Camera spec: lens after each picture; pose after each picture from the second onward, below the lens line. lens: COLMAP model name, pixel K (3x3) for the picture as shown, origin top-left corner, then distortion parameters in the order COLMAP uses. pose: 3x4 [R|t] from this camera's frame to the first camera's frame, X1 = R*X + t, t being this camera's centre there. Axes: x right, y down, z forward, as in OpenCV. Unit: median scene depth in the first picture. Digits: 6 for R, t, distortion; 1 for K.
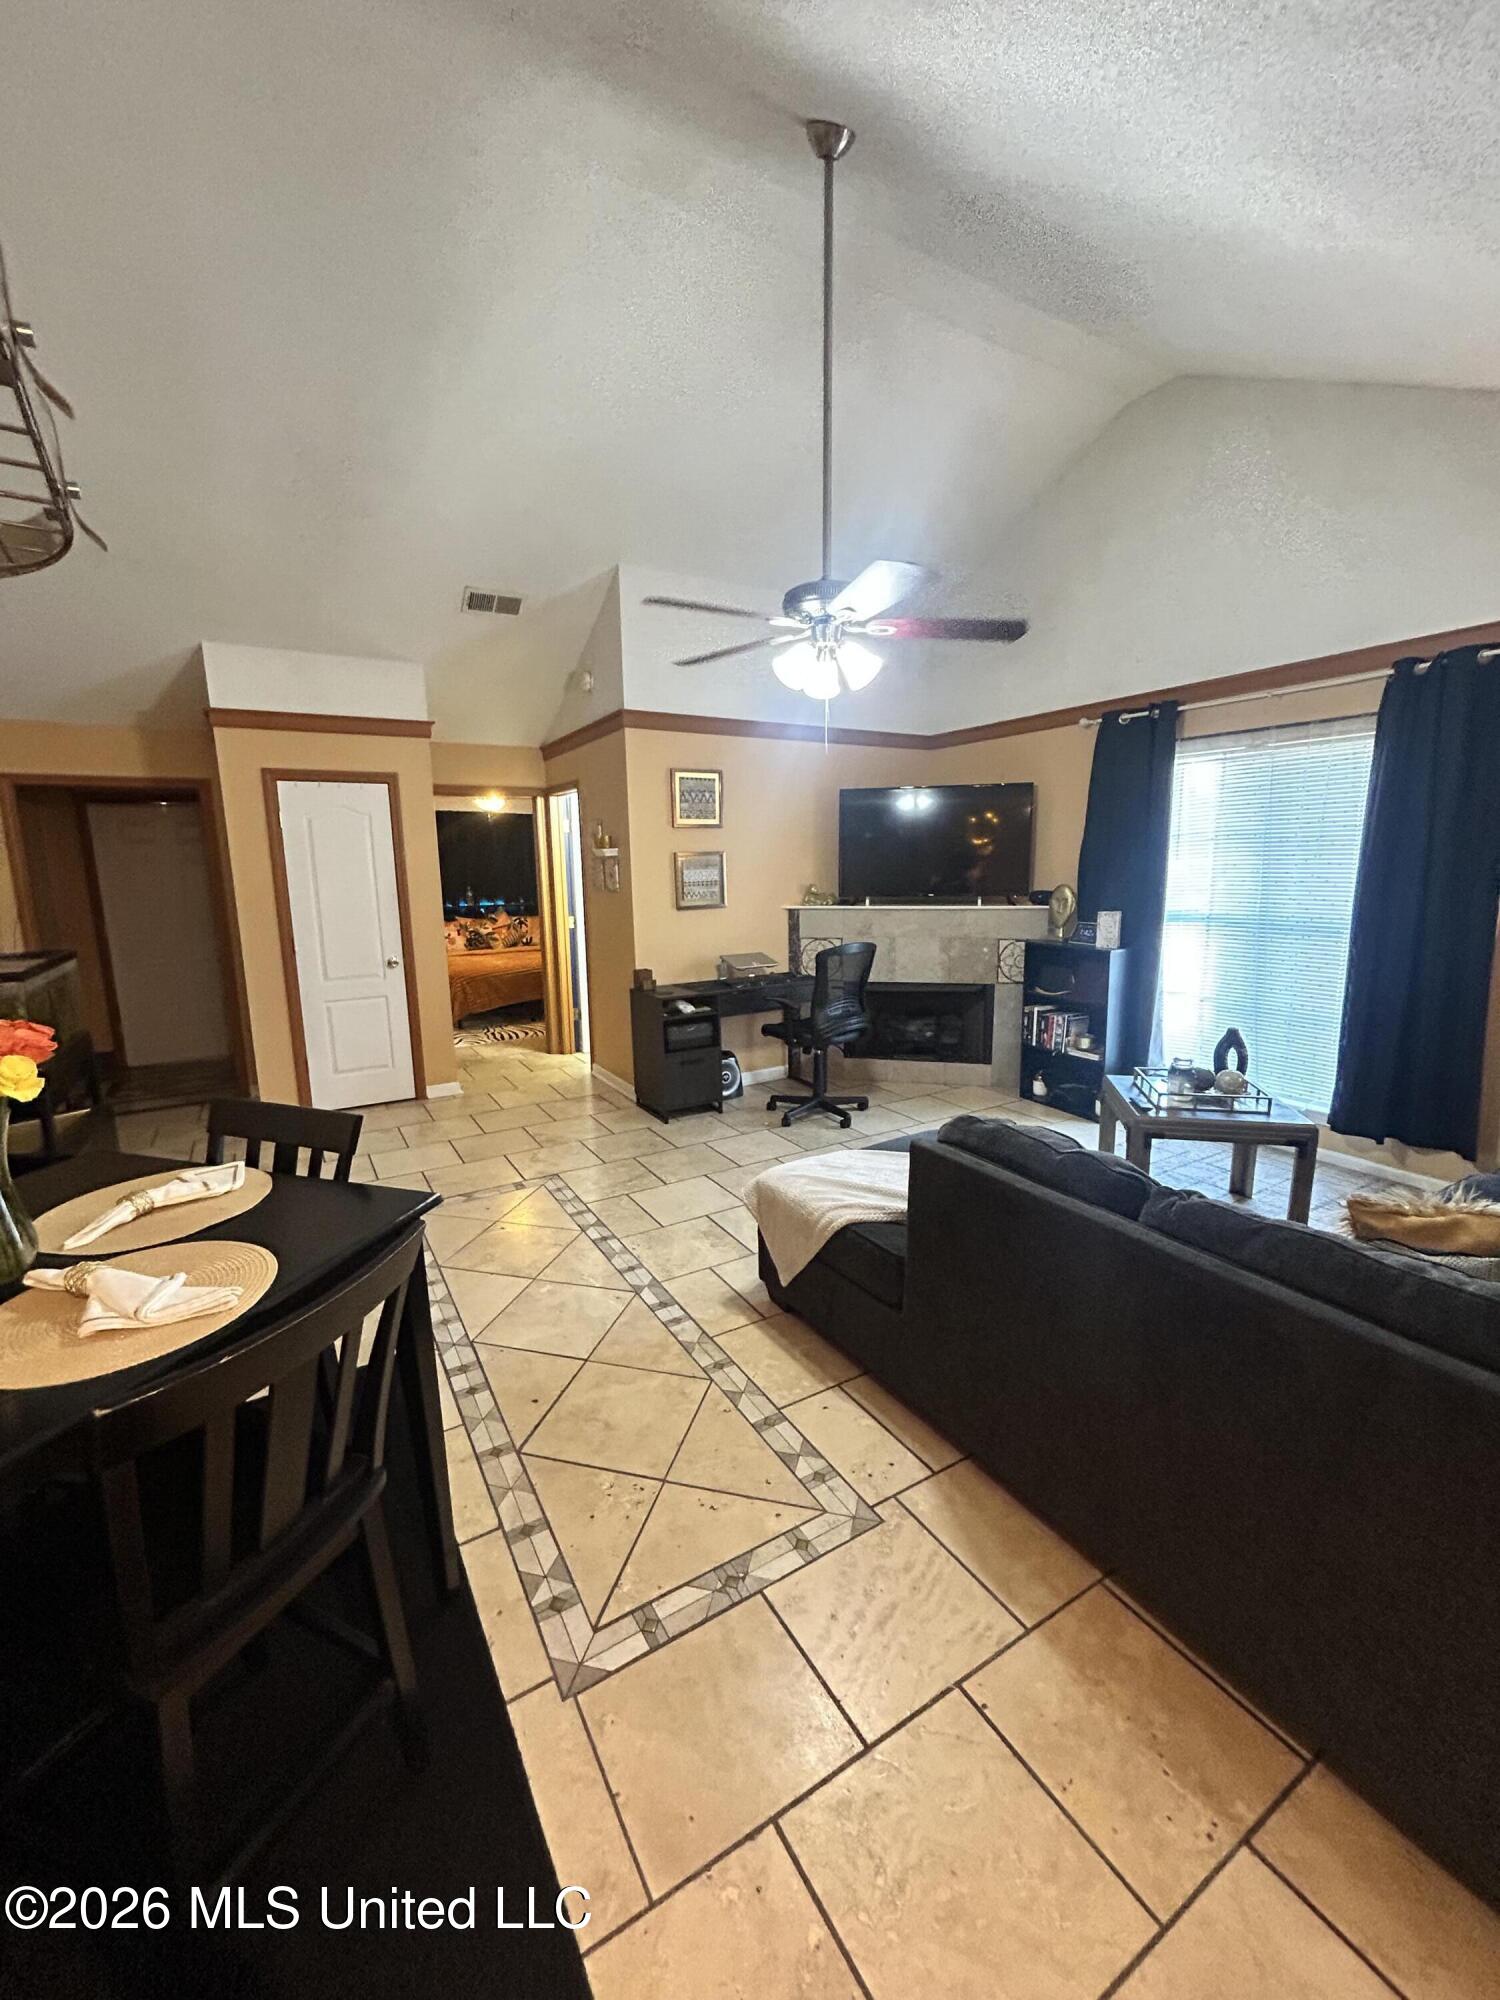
lens RADIAL K [[809.5, 0, 749.8], [0, 809.5, 1001.5], [0, 0, 1]] dist [-0.004889, -0.001060]
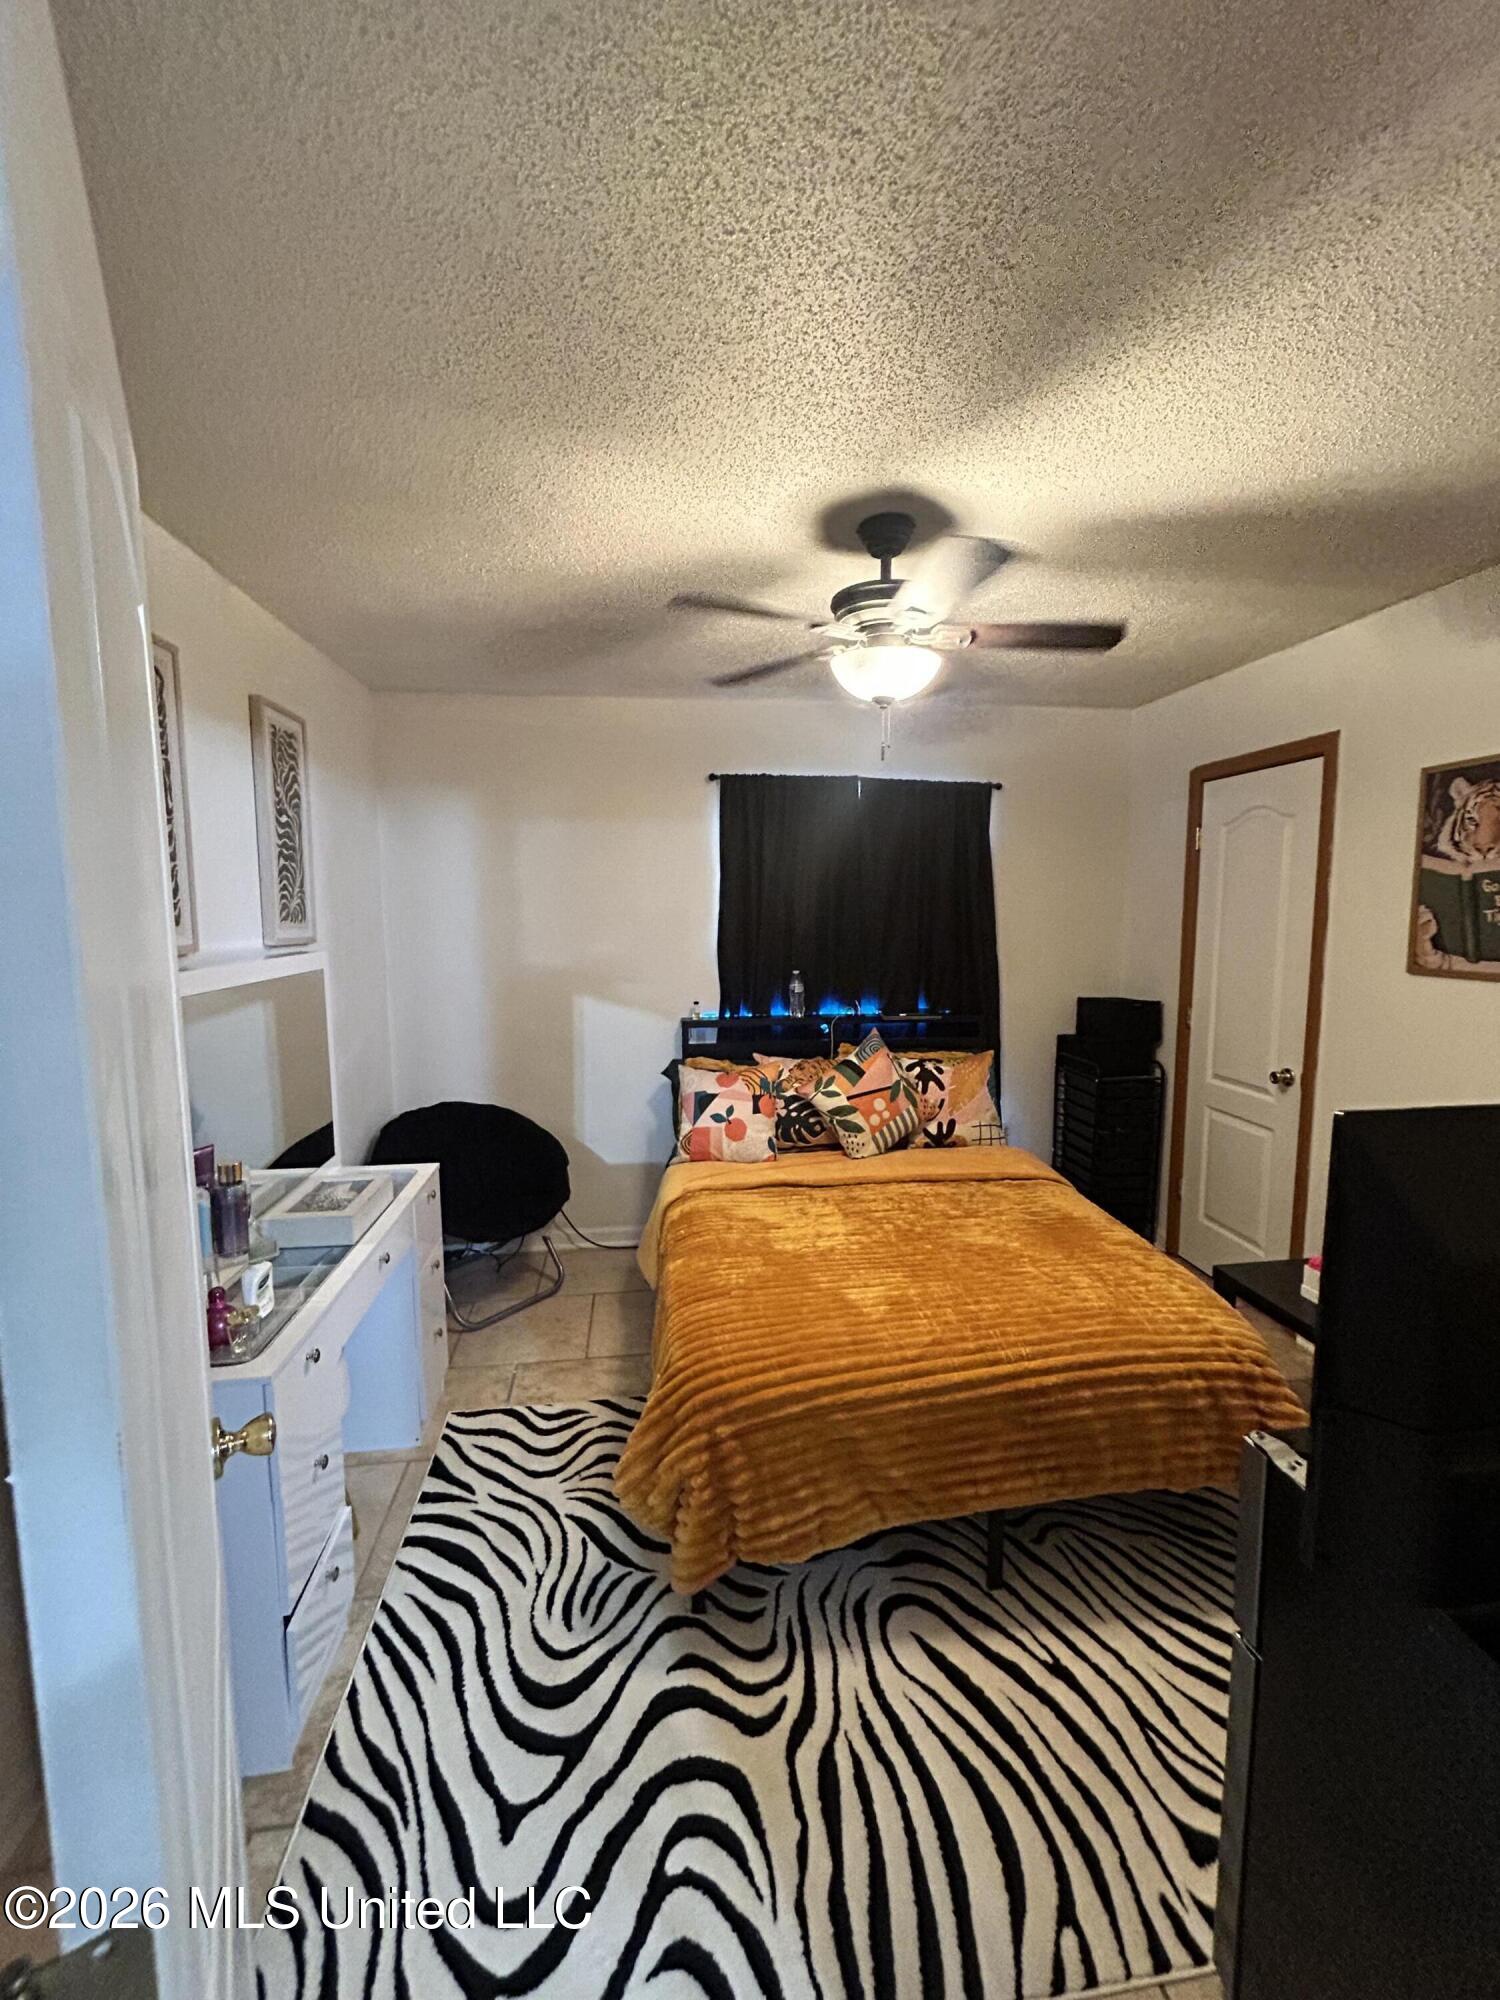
lens RADIAL K [[809.5, 0, 750.3], [0, 809.5, 997.0], [0, 0, 1]] dist [-0.004889, -0.001060]
pose [[0.917457, 0.056981, -0.393732, -0.220810], [-0.082396, 0.995446, -0.047934, -0.111985], [0.389208, 0.076420, 0.917974, 0.655634]]
